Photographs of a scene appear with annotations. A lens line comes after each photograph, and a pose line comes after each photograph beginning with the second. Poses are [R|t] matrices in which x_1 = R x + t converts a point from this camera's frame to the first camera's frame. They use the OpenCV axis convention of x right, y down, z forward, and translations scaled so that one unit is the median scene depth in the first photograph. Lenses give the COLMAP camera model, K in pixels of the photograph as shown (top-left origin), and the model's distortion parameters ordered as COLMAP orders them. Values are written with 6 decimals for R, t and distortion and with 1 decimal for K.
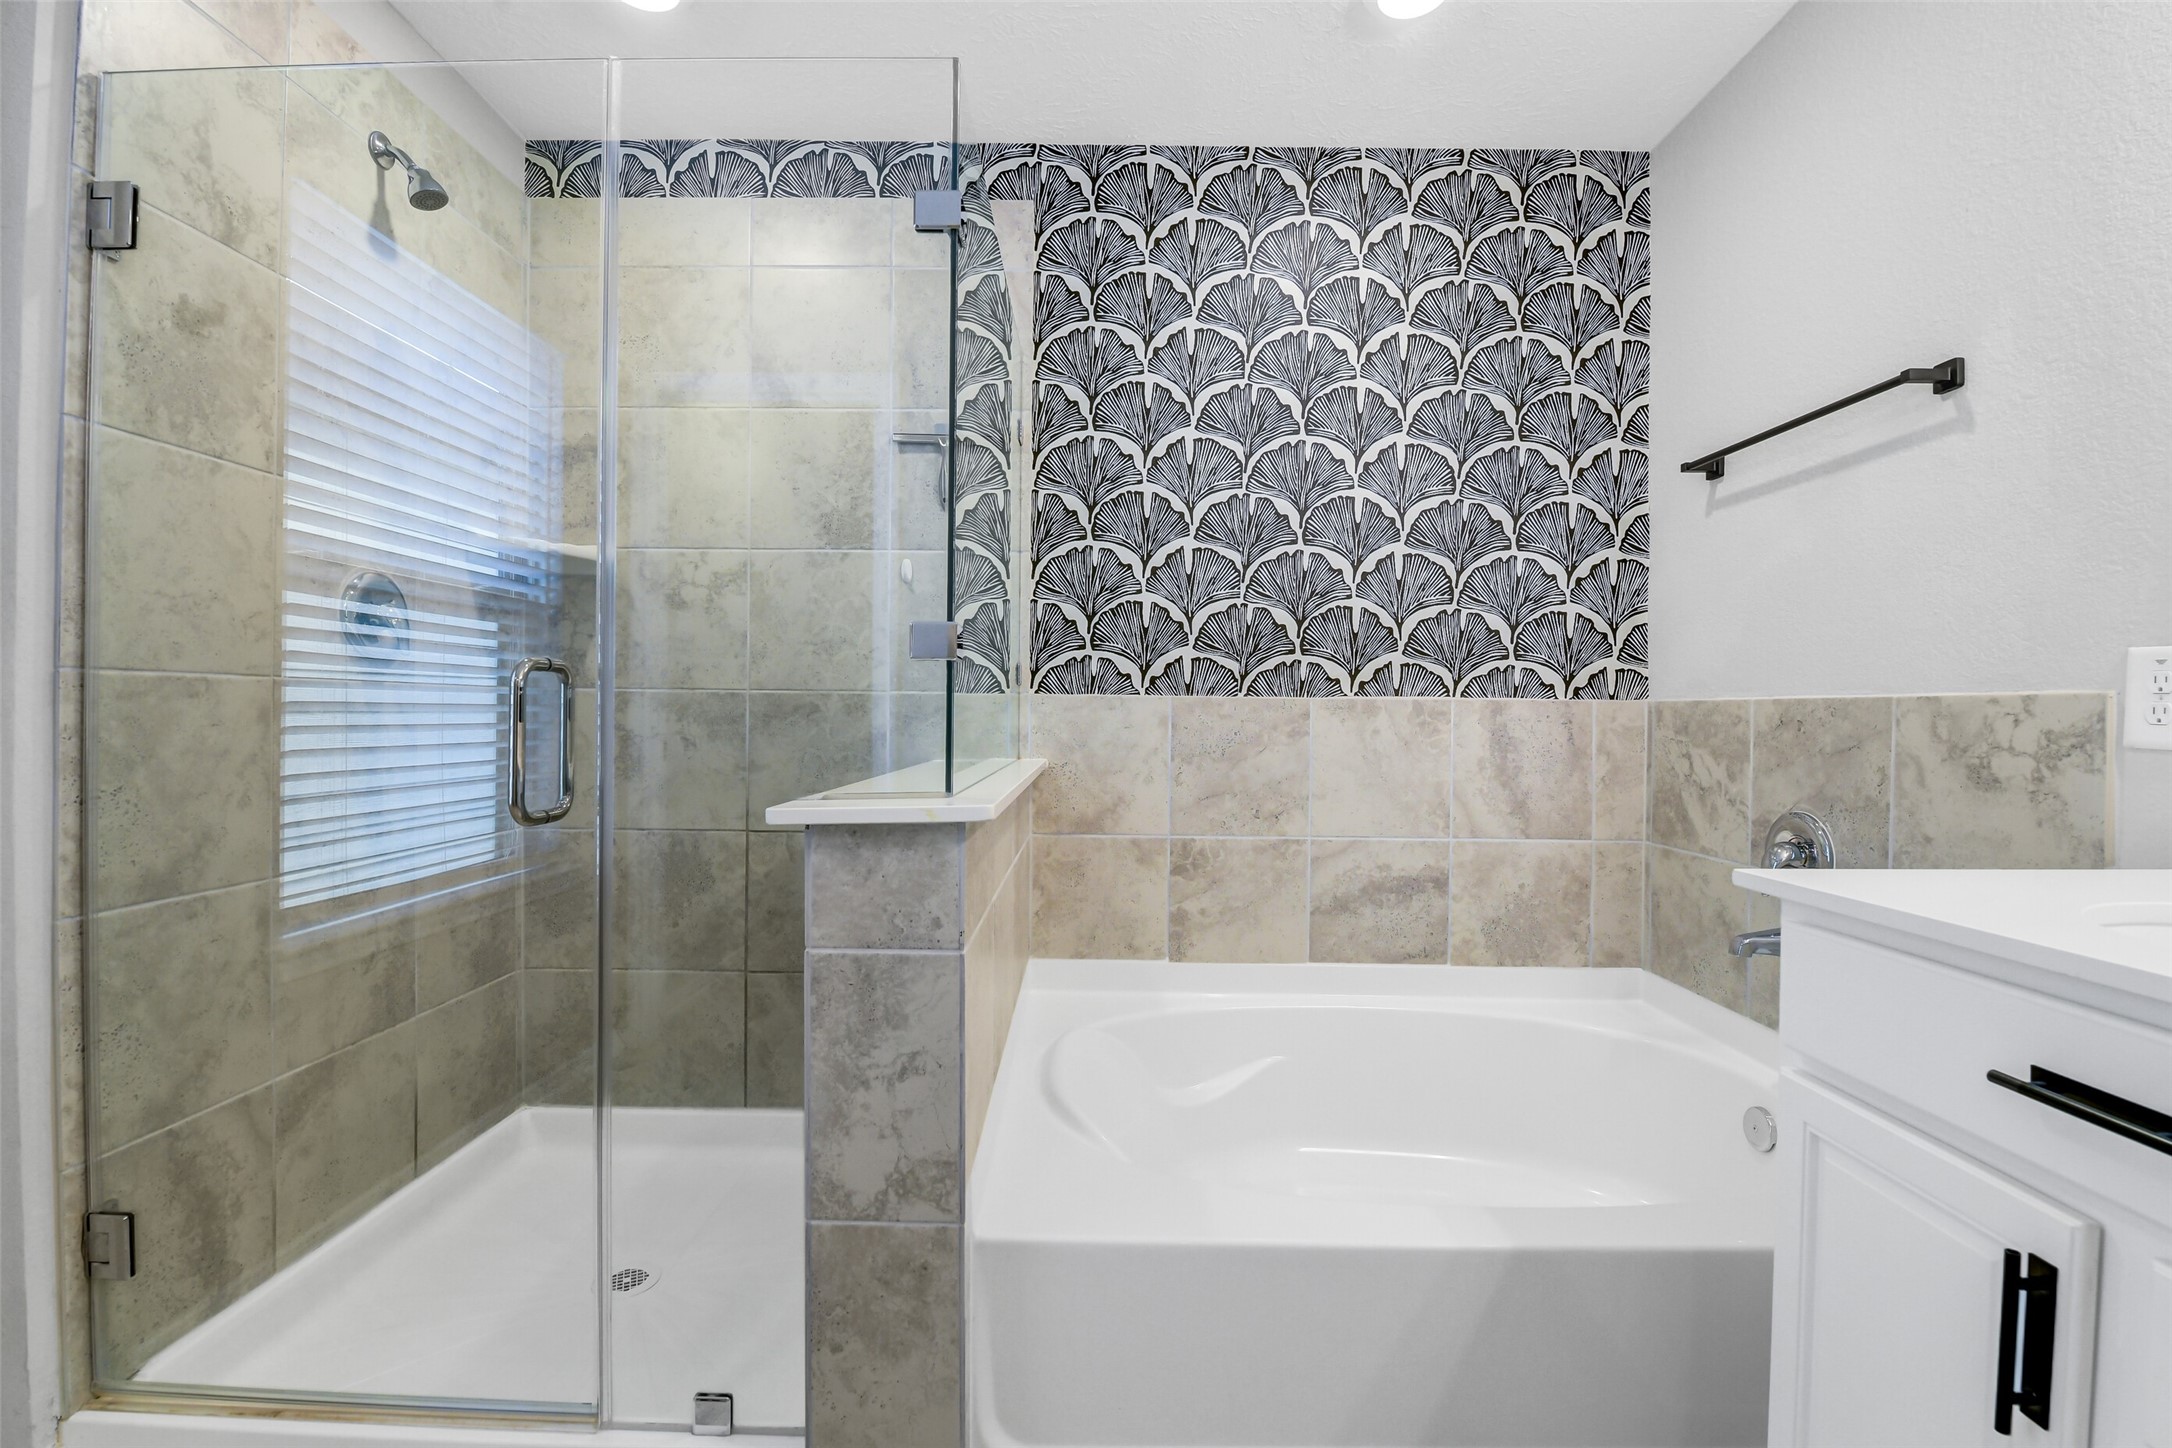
lens RADIAL K [[943.1, 0, 1082.6], [0, 943.1, 716.0], [0, 0, 1]] dist [-0.006290, -0.007092]
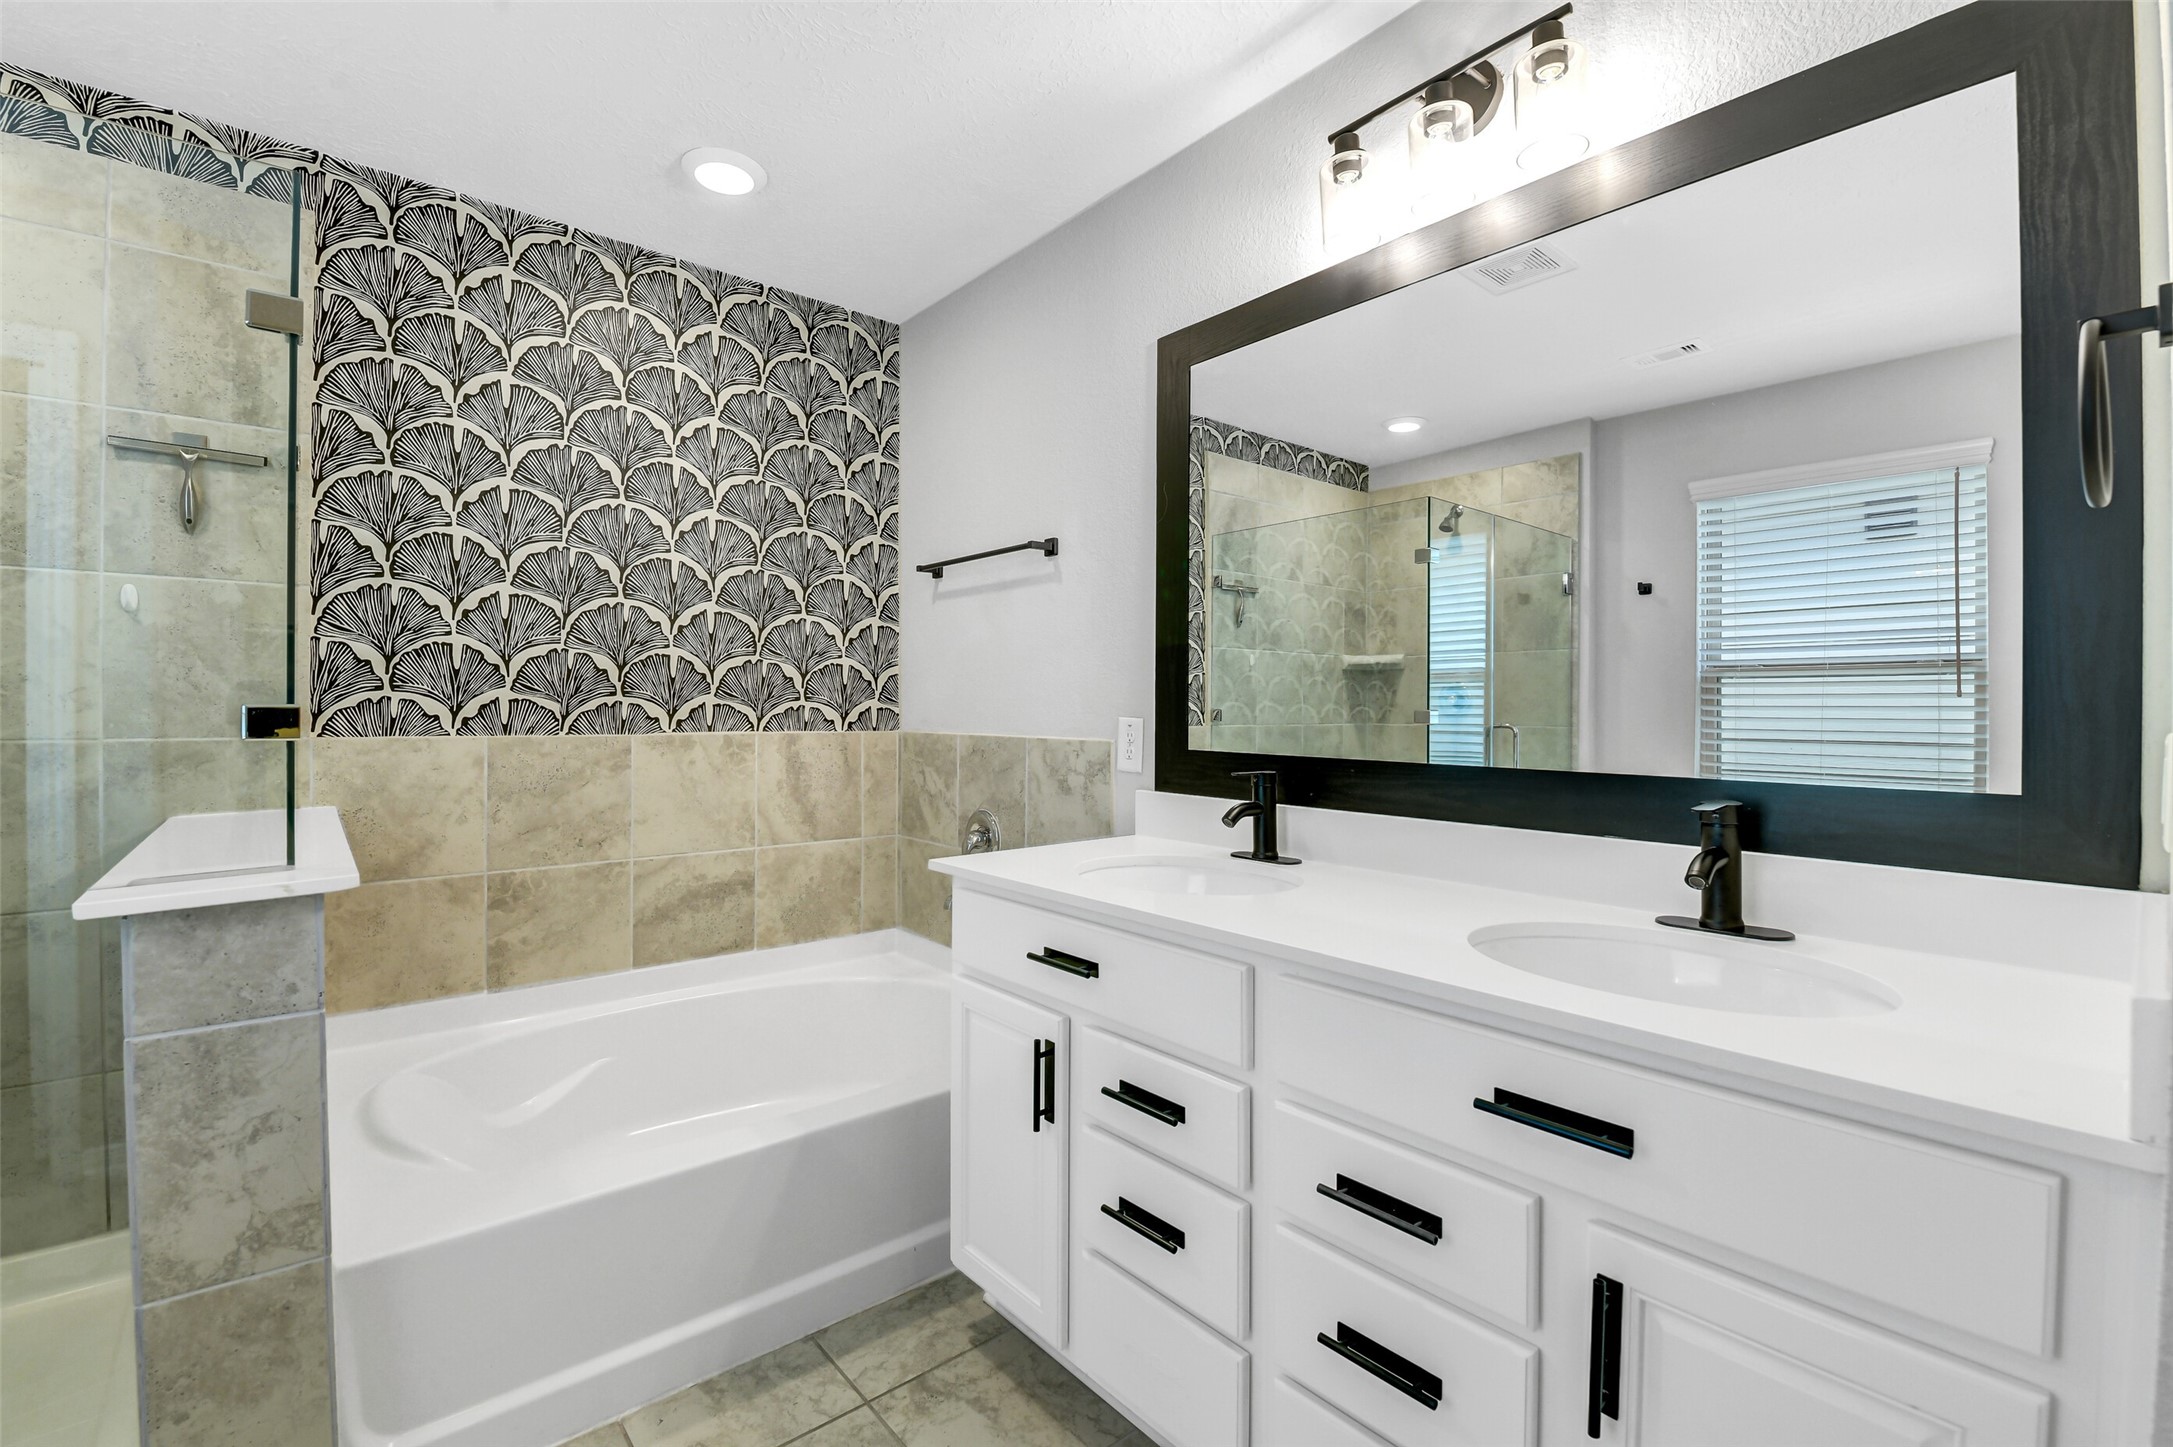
lens RADIAL K [[943.6, 0, 1095.3], [0, 943.6, 716.3], [0, 0, 1]] dist [-0.006290, -0.007092]
pose [[0.750061, -0.010336, 0.661288, -0.087954], [0.004661, 0.999936, 0.010343, -0.051546], [-0.661353, -0.004676, 0.750060, -0.213577]]
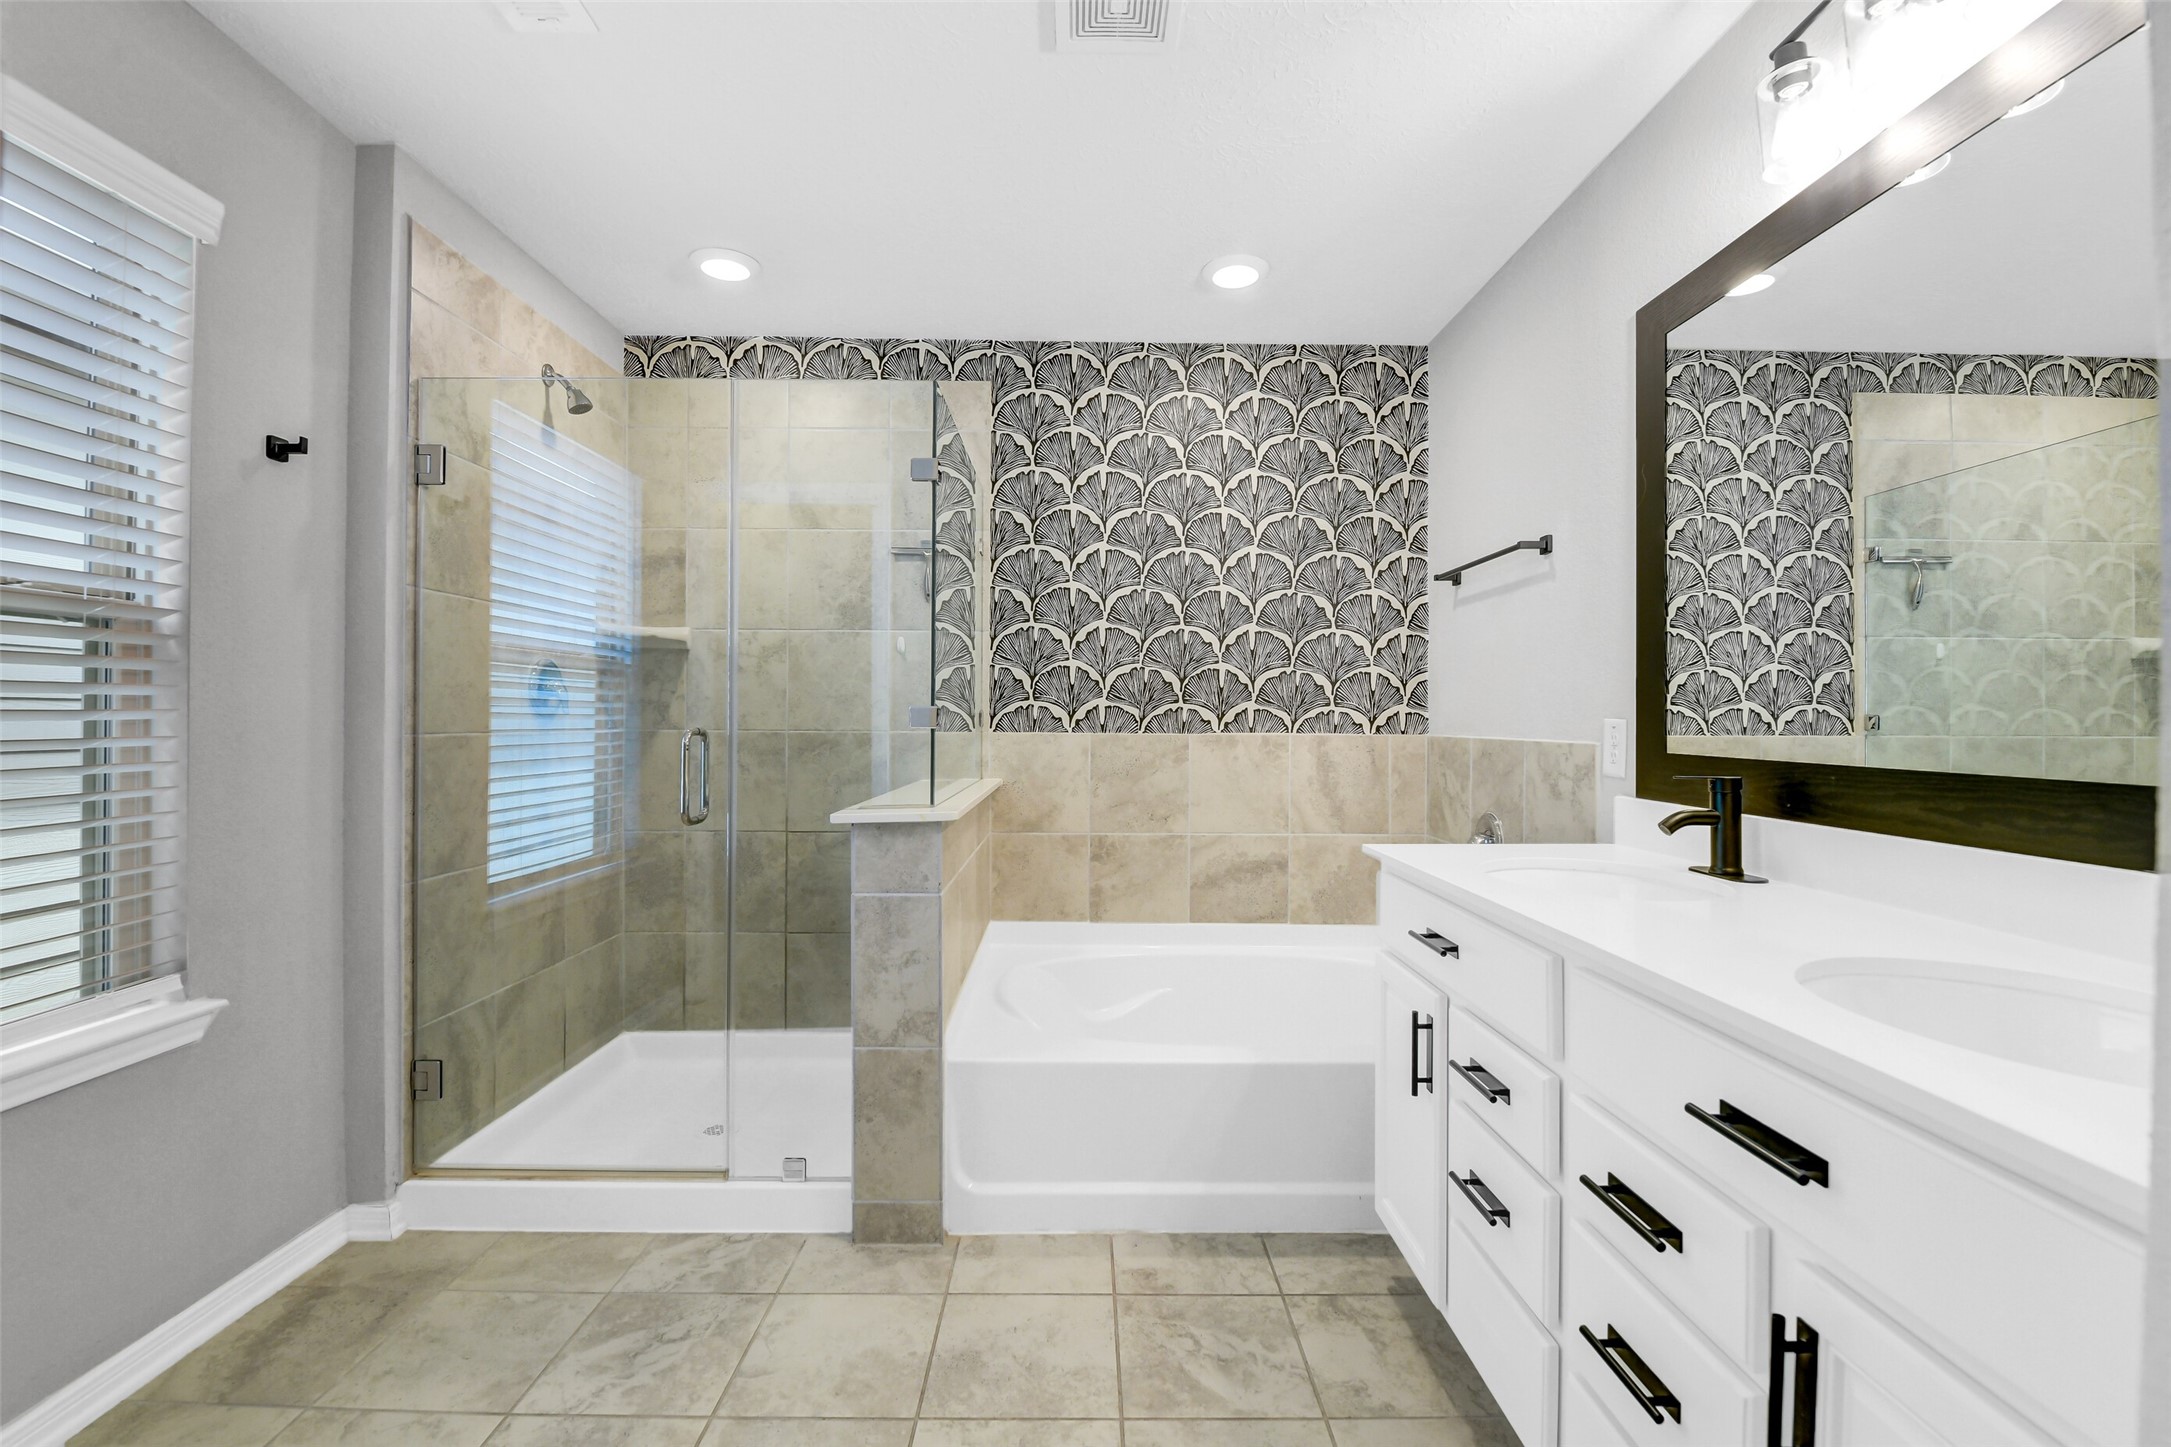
lens RADIAL K [[942.7, 0, 1085.6], [0, 942.7, 719.1], [0, 0, 1]] dist [-0.006290, -0.007092]
pose [[0.999744, -0.004079, 0.022270, 0.056592], [0.004159, 0.999985, -0.003540, -0.037992], [-0.022256, 0.003632, 0.999746, -0.410370]]
